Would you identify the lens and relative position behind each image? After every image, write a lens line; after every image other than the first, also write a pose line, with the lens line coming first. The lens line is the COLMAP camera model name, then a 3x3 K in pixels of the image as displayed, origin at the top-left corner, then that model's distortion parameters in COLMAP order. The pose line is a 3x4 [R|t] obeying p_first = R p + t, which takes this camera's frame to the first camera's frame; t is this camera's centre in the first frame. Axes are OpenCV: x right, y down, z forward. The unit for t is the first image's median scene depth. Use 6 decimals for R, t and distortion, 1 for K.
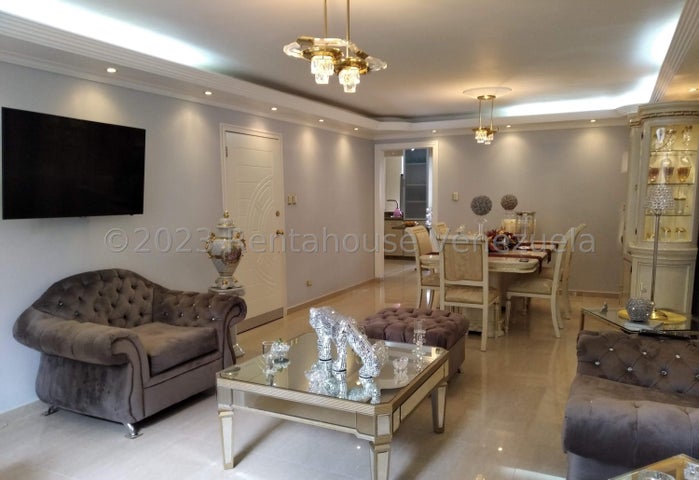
lens RADIAL K [[536.7, 0, 350.2], [0, 536.7, 257.9], [0, 0, 1]] dist [0.063225, -0.094466]
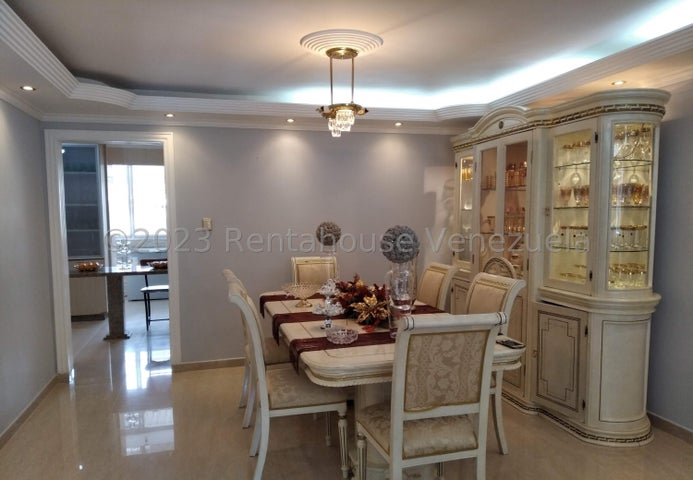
lens RADIAL K [[536.0, 0, 346.1], [0, 536.0, 259.6], [0, 0, 1]] dist [0.010725, 0.003088]
pose [[0.752017, -0.054964, 0.656848, -0.143147], [0.080875, 0.996682, -0.009191, -0.083914], [-0.654163, 0.060034, 0.753967, 0.658083]]
